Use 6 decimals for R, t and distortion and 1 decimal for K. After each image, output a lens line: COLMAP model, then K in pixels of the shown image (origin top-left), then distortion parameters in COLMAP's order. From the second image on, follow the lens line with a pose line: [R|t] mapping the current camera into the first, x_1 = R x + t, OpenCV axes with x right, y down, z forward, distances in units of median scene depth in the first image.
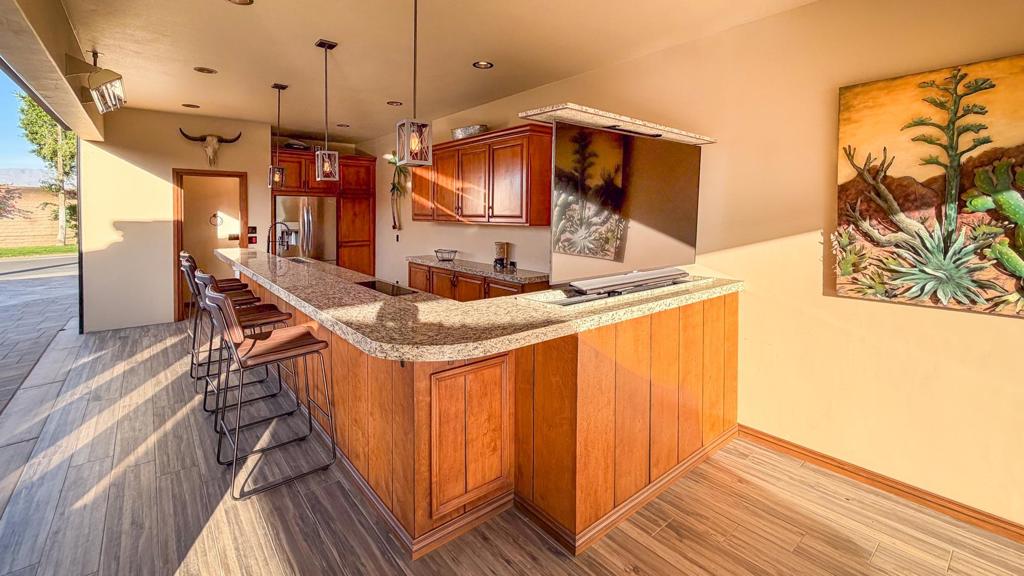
lens RADIAL K [[403.3, 0, 512.0], [0, 403.3, 288.0], [0, 0, 1]] dist [0.000383, 0.000076]
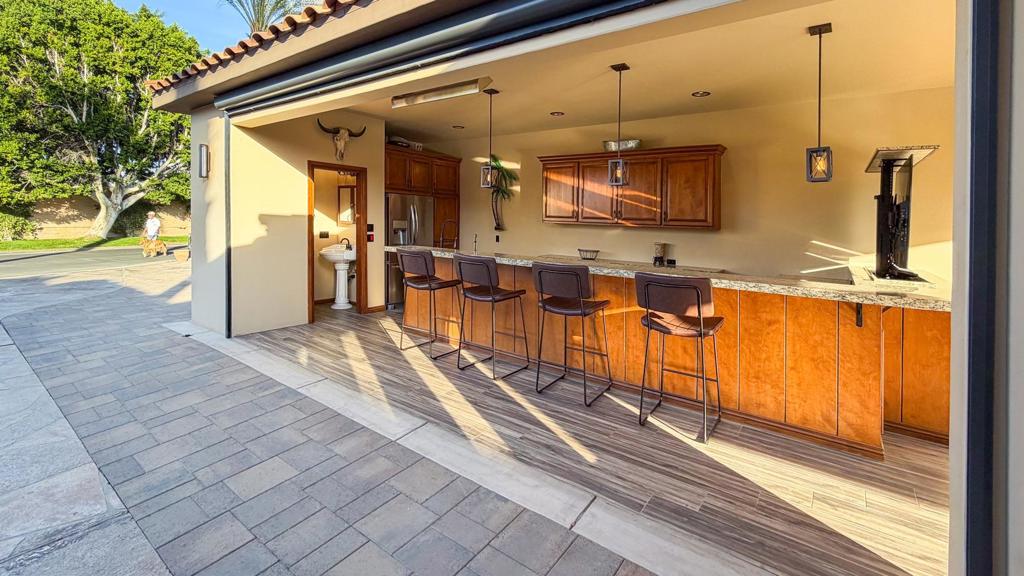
lens RADIAL K [[413.0, 0, 512.0], [0, 413.0, 288.0], [0, 0, 1]] dist [0.001242, 0.000072]
pose [[0.973734, -0.010527, 0.227446, -0.658481], [0.014005, 0.999808, -0.013686, 0.023811], [-0.227259, 0.016512, 0.973694, -0.047530]]
